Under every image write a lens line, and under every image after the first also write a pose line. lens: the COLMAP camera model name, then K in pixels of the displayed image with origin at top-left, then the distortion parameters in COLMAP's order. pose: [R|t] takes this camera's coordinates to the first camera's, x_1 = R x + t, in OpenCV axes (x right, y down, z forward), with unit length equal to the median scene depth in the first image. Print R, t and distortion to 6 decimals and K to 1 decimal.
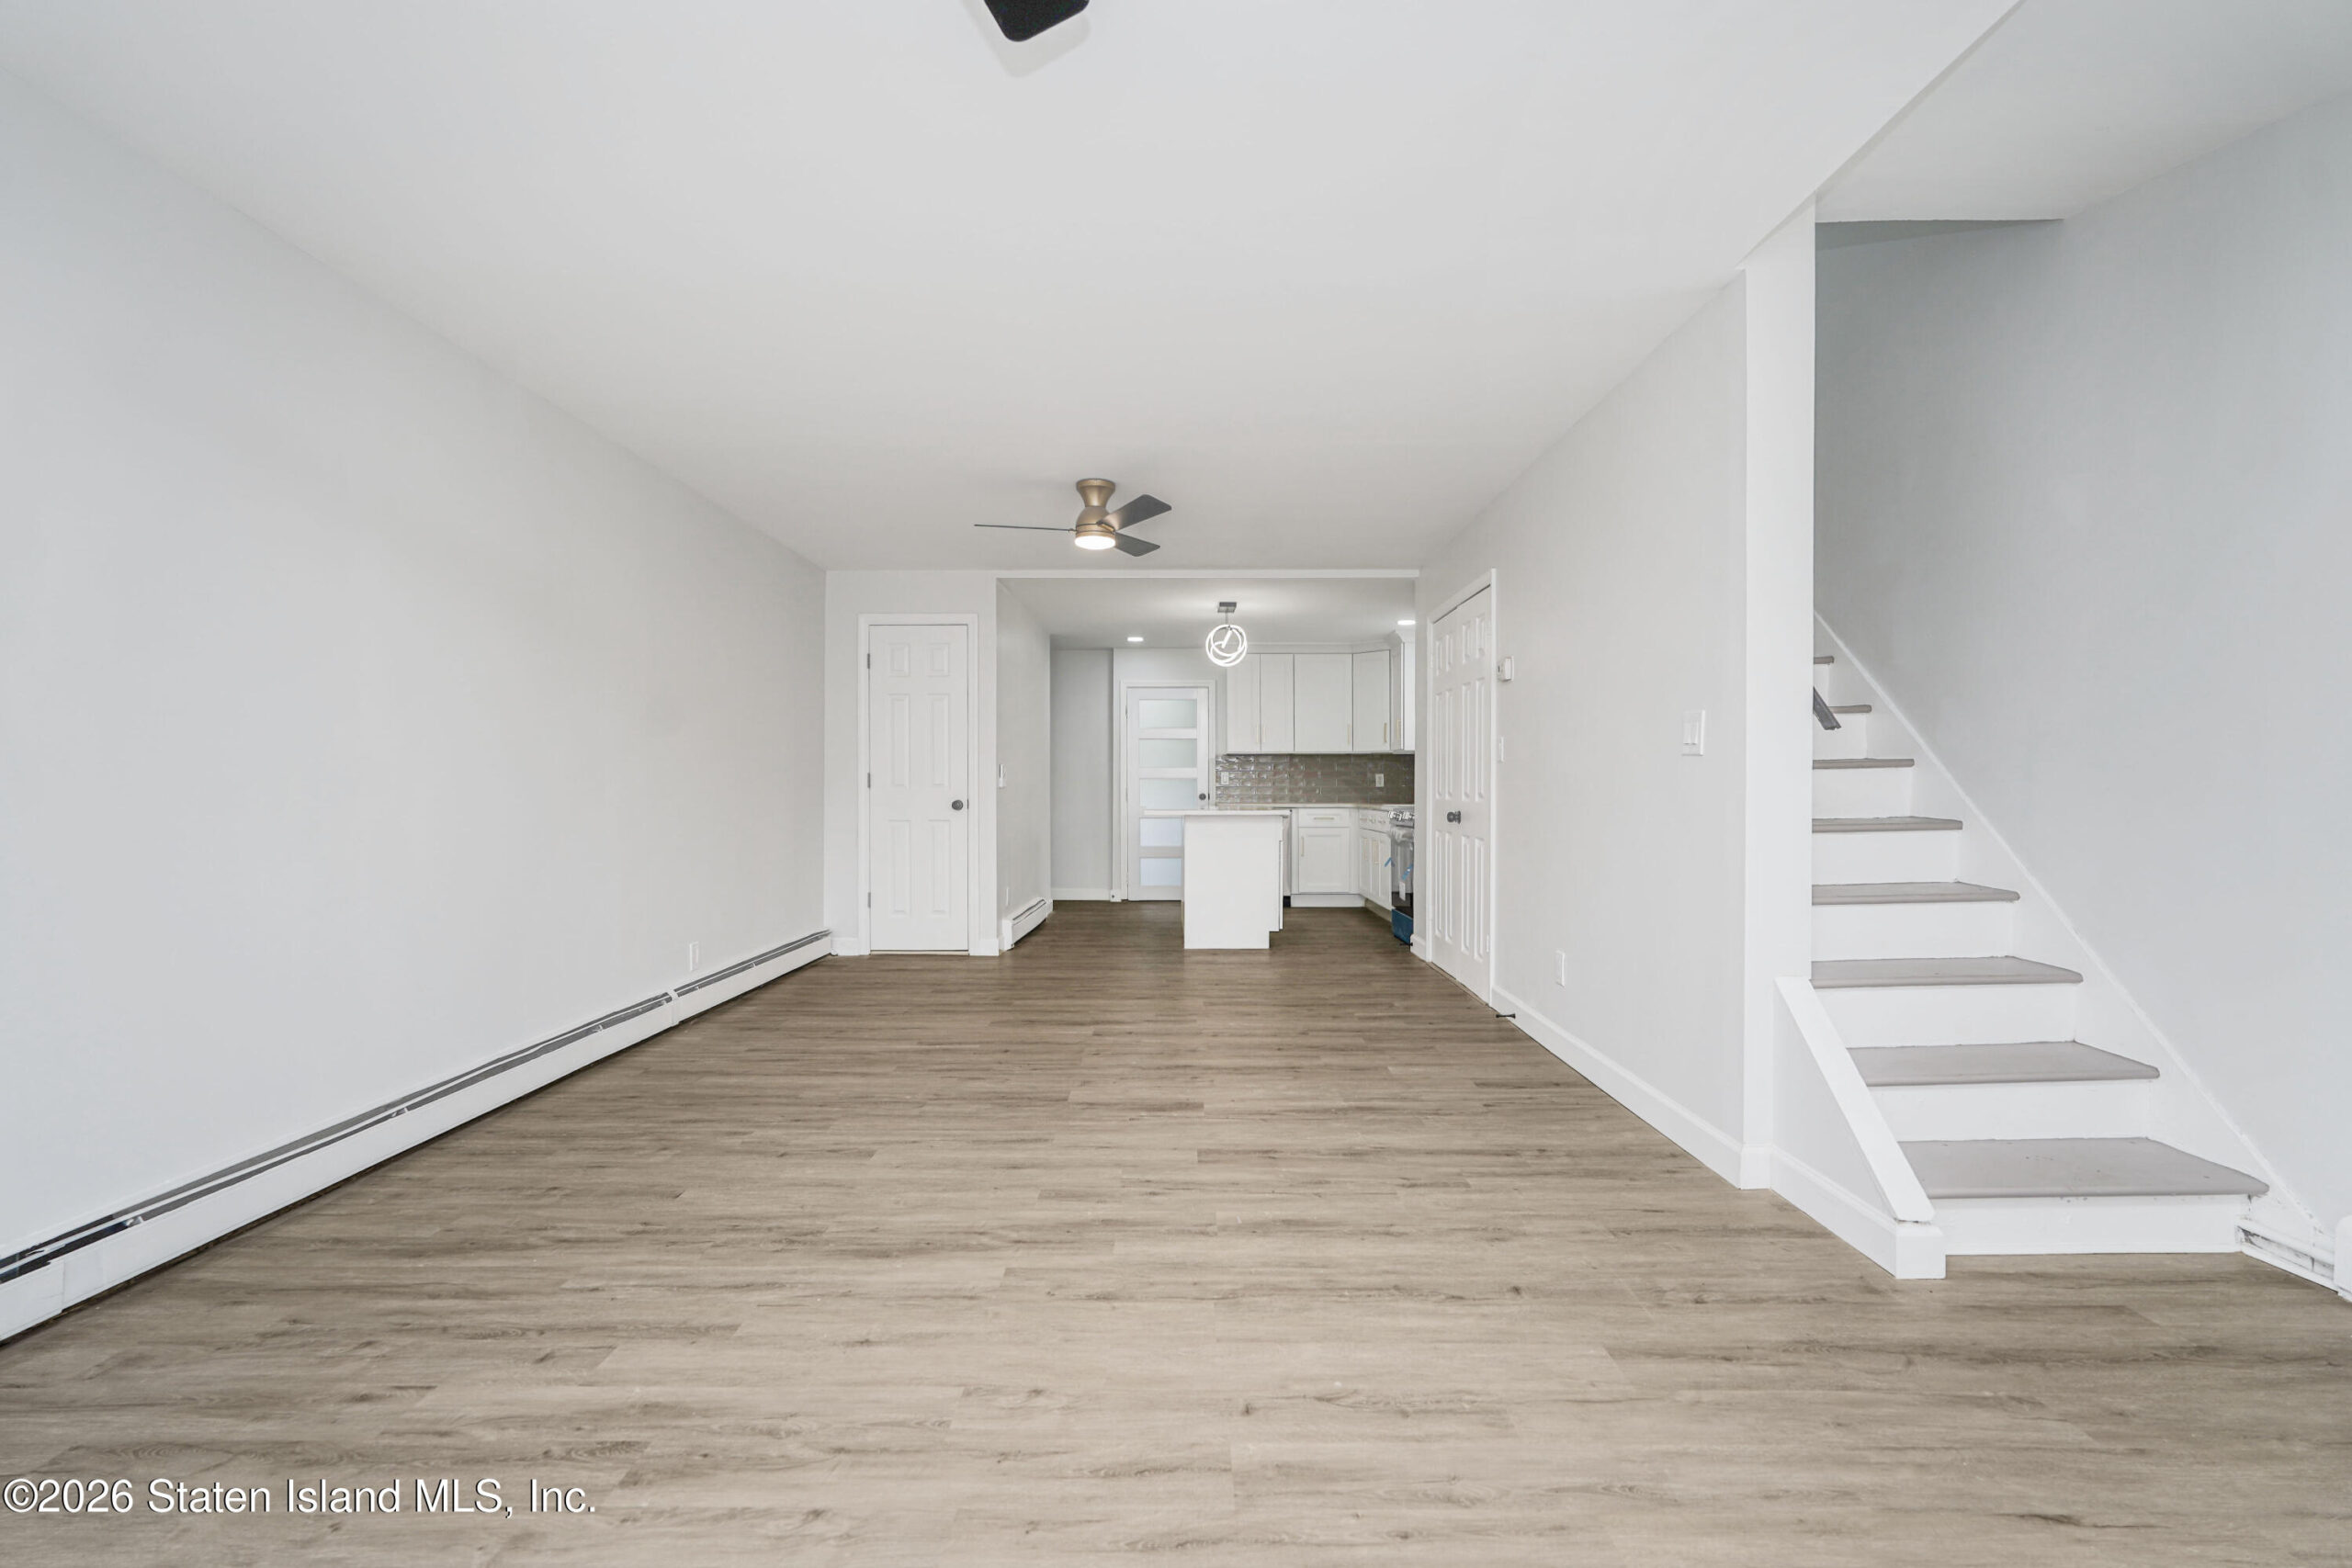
lens RADIAL K [[1063.9, 0, 1183.2], [0, 1063.9, 803.4], [0, 0, 1]] dist [-0.014347, 0.008863]
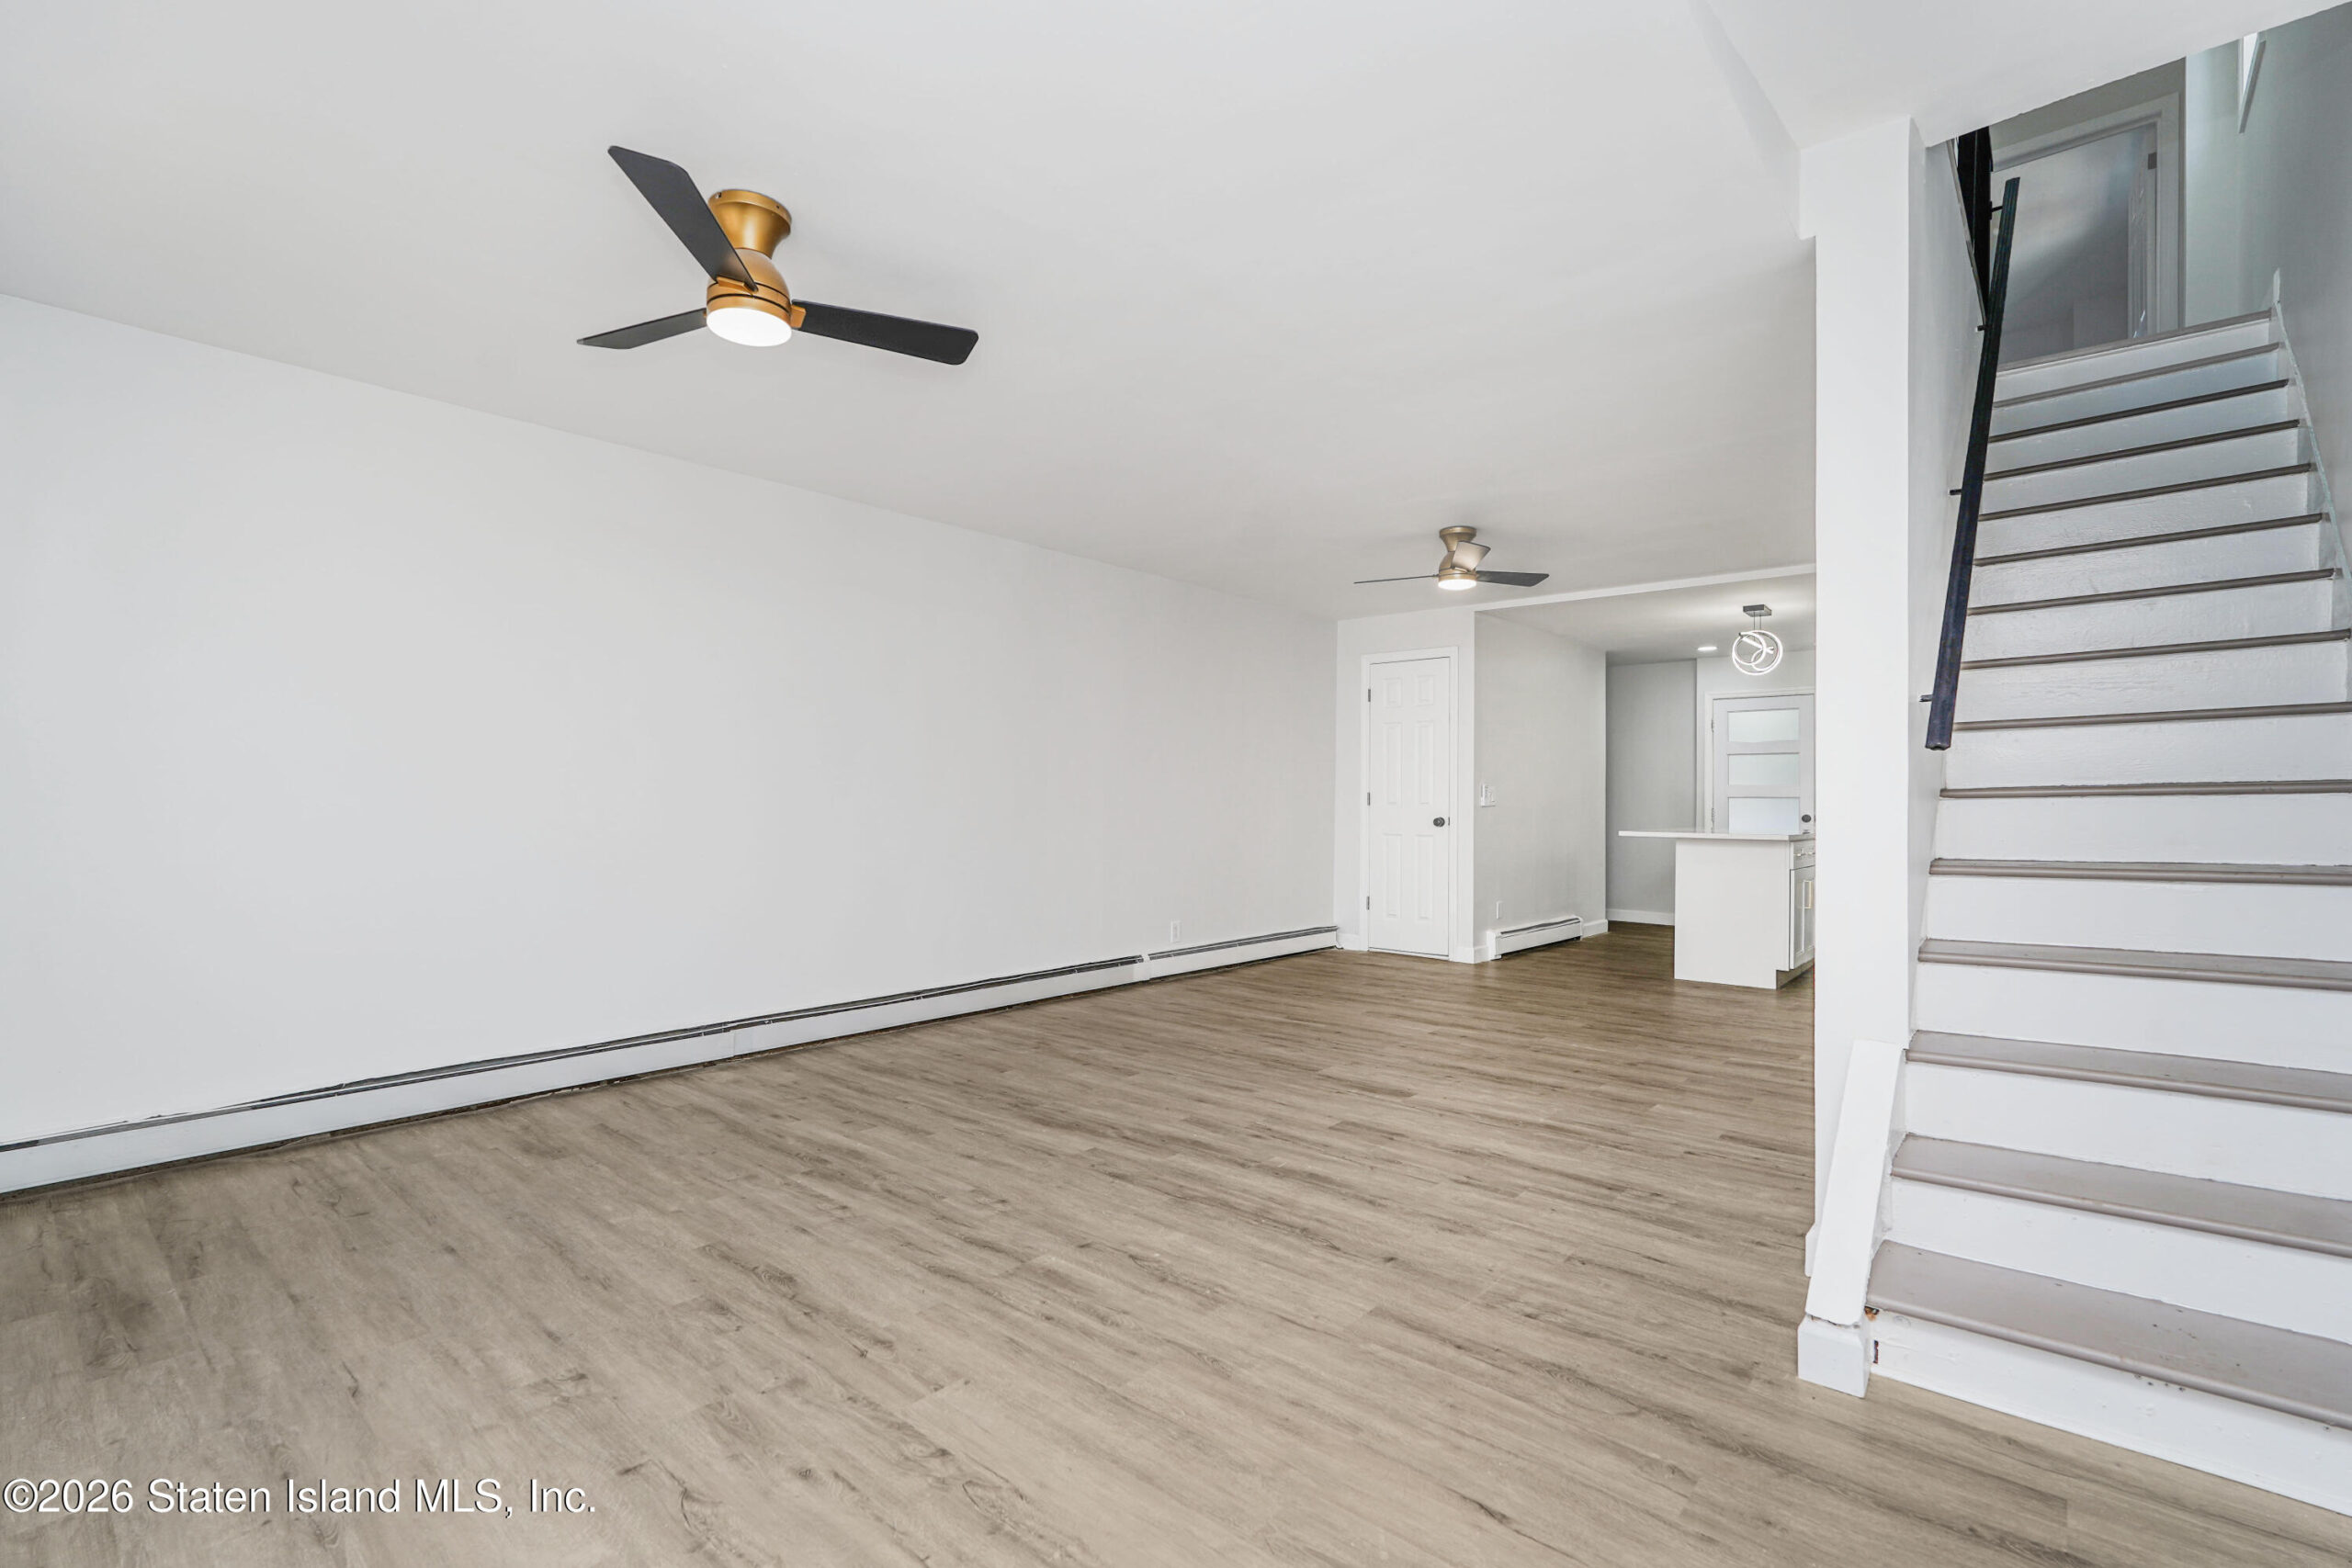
lens RADIAL K [[1063.9, 0, 1164.3], [0, 1063.9, 775.3], [0, 0, 1]] dist [-0.014347, 0.008863]
pose [[0.753637, -0.009534, -0.657222, 0.669022], [-0.016631, 0.999298, -0.033567, -0.010022], [0.657081, 0.036228, 0.752949, -0.019624]]
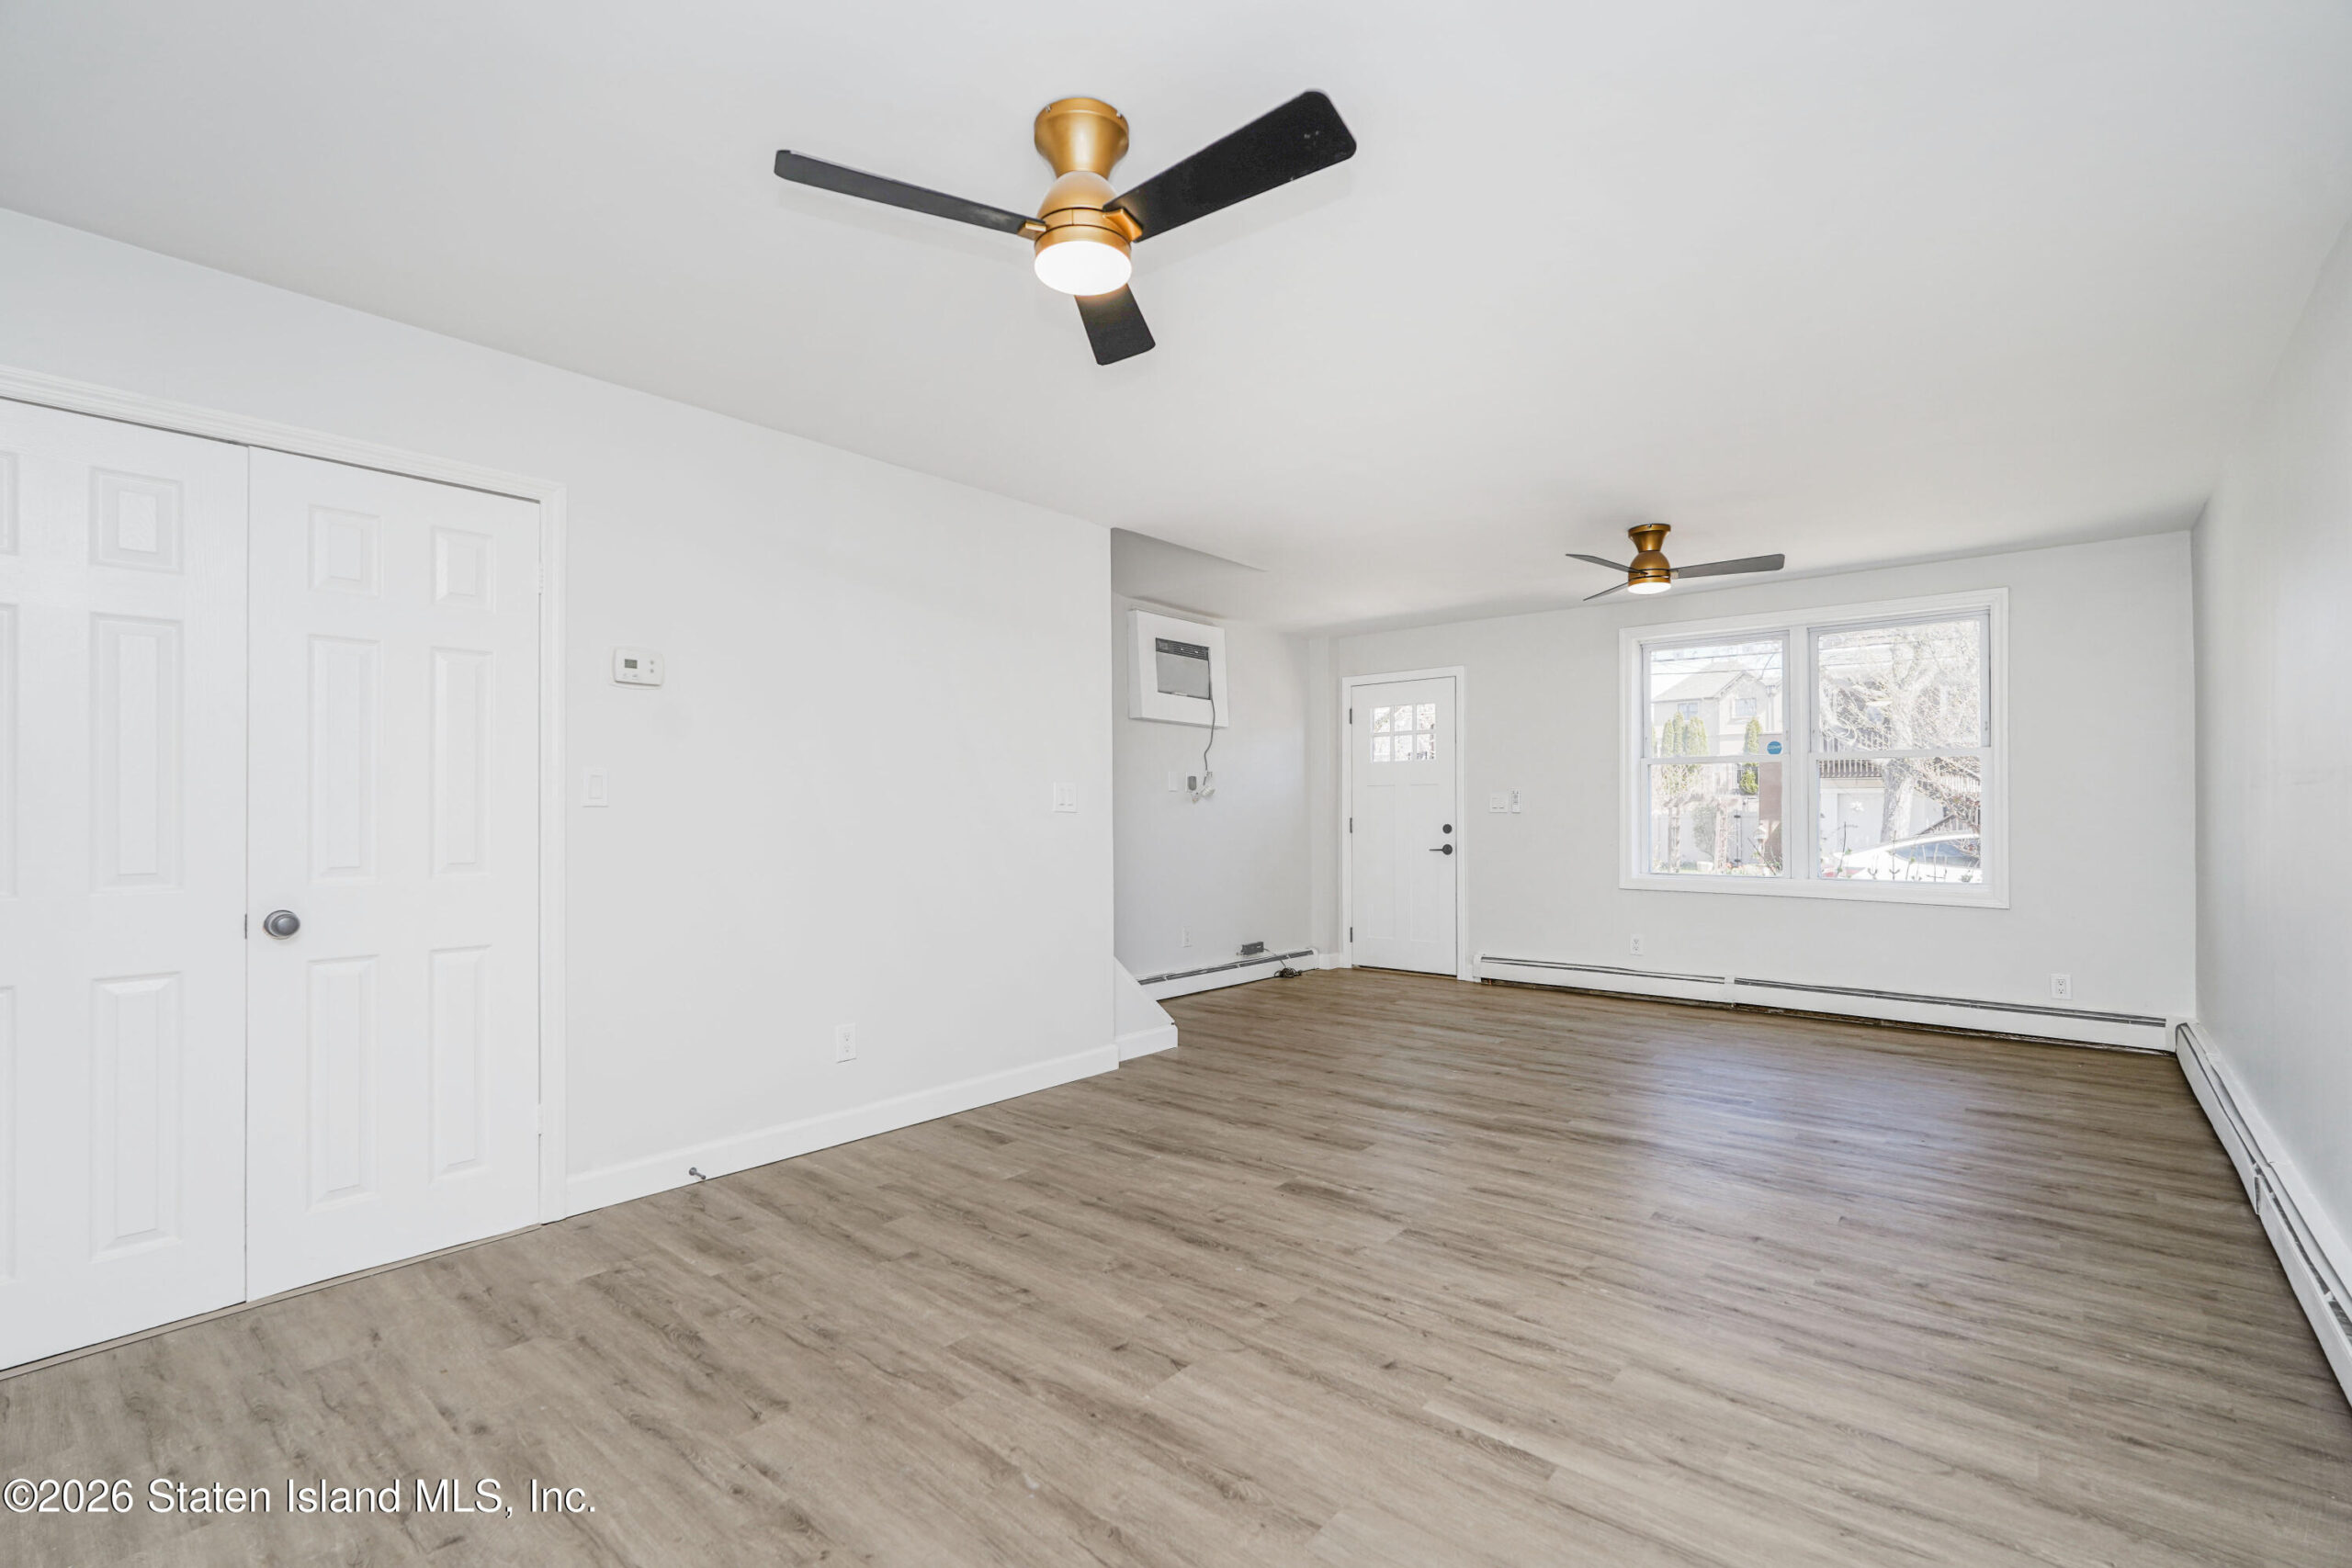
lens RADIAL K [[1063.9, 0, 1175.6], [0, 1063.9, 810.7], [0, 0, 1]] dist [-0.014347, 0.008863]
pose [[-0.766597, 0.002210, 0.642125, -0.611766], [0.013830, 0.999819, 0.013069, -0.067979], [-0.641980, 0.018899, -0.766489, 2.128512]]
